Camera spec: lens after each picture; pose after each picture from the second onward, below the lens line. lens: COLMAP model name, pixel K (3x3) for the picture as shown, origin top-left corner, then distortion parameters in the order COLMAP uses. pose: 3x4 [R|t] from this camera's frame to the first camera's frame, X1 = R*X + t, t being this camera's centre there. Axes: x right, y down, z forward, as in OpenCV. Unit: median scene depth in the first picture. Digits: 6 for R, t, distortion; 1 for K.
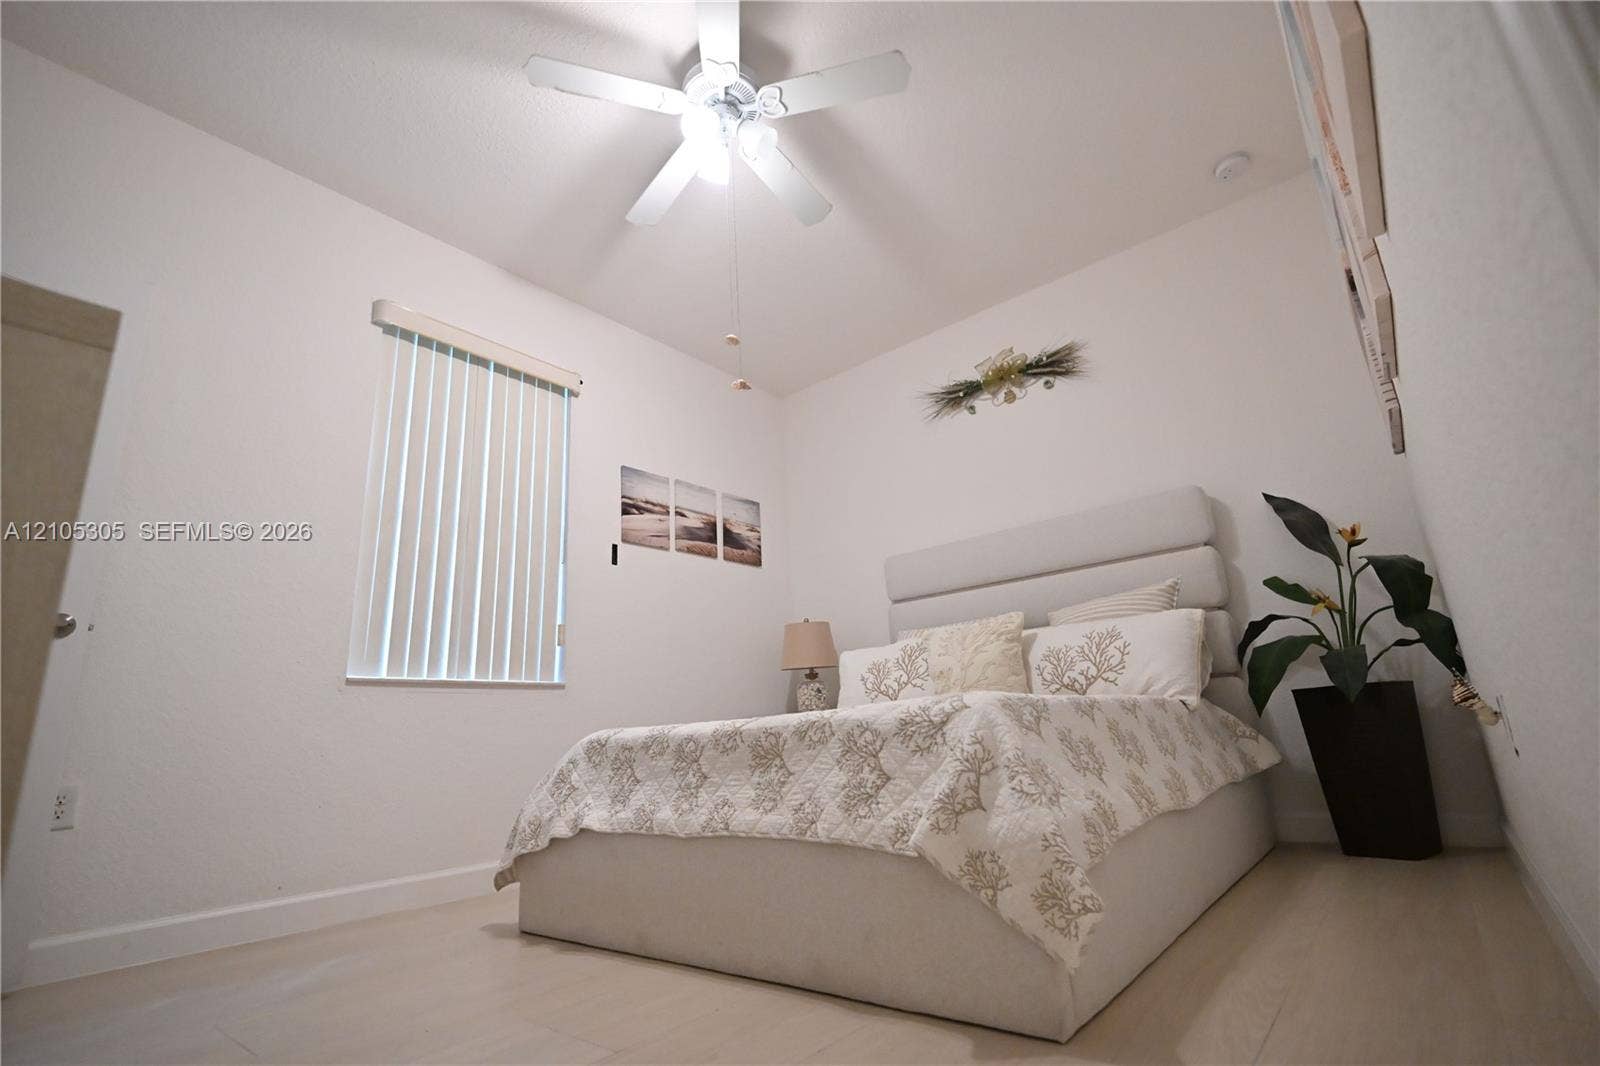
lens RADIAL K [[730.7, 0, 801.9], [0, 730.7, 530.6], [0, 0, 1]] dist [0.000210, -0.001151]
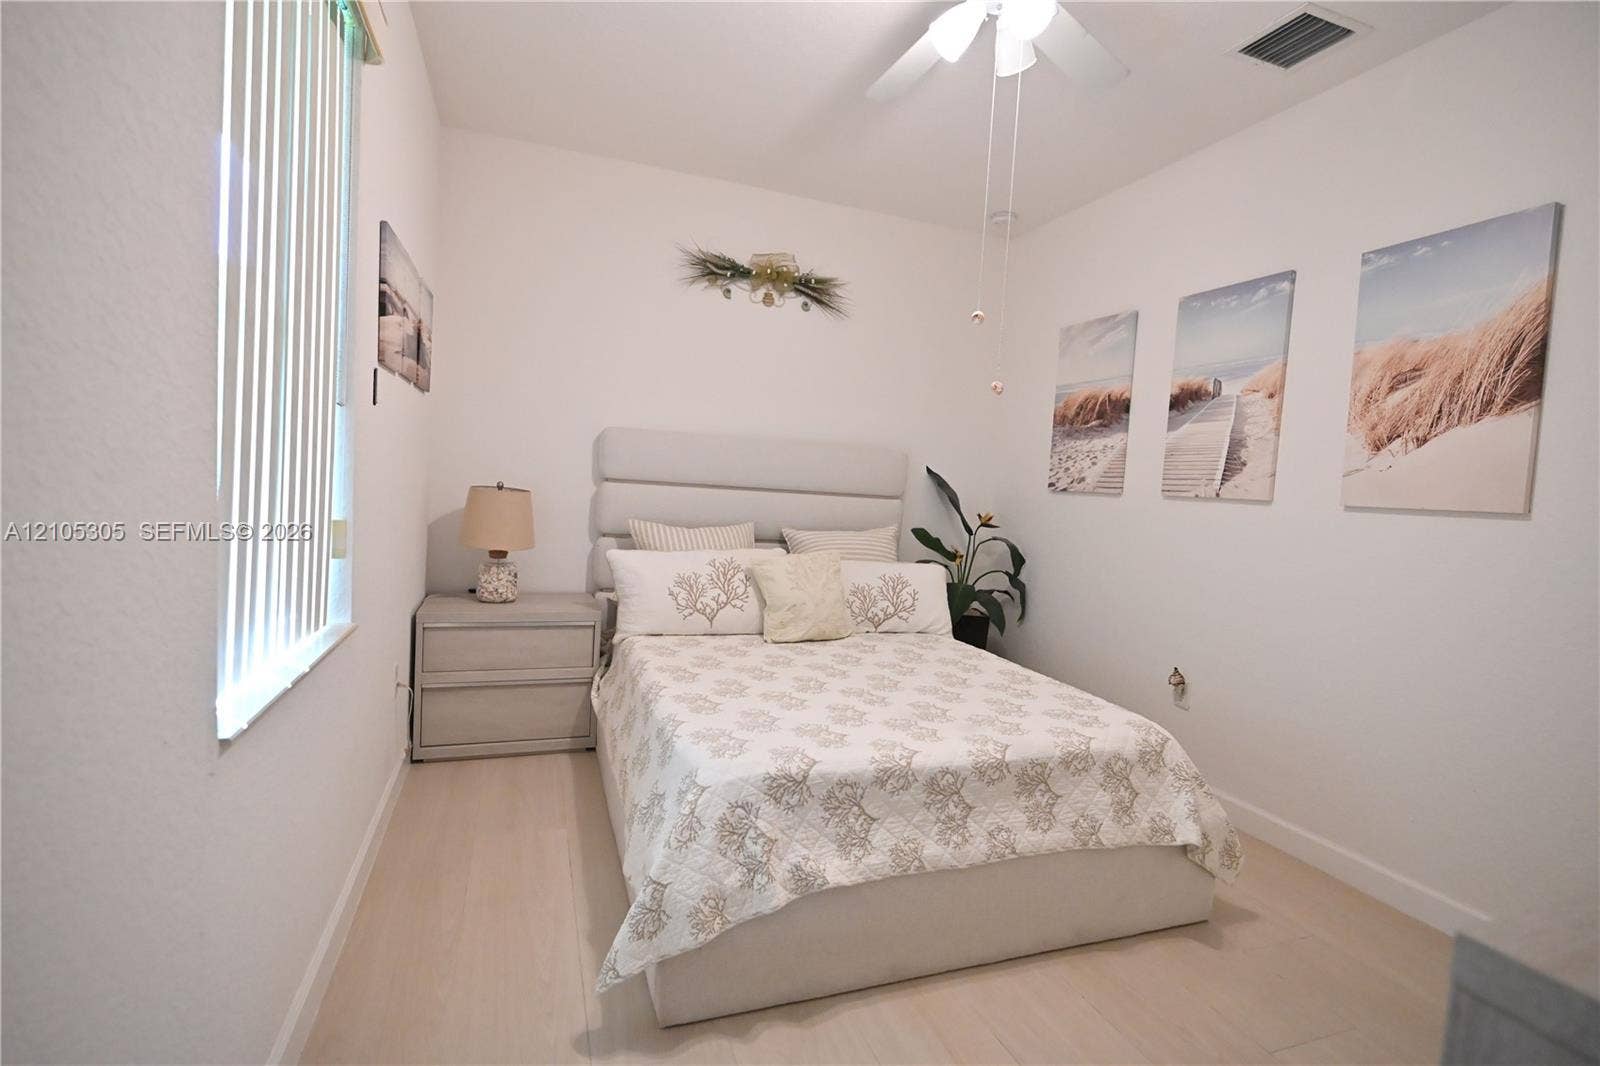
lens RADIAL K [[730.7, 0, 801.9], [0, 730.7, 530.6], [0, 0, 1]] dist [0.000210, -0.001151]
pose [[0.501567, 0.038843, 0.864246, -1.096888], [-0.321275, 0.935914, 0.144389, -0.098852], [-0.803251, -0.350081, 0.481903, 0.778303]]
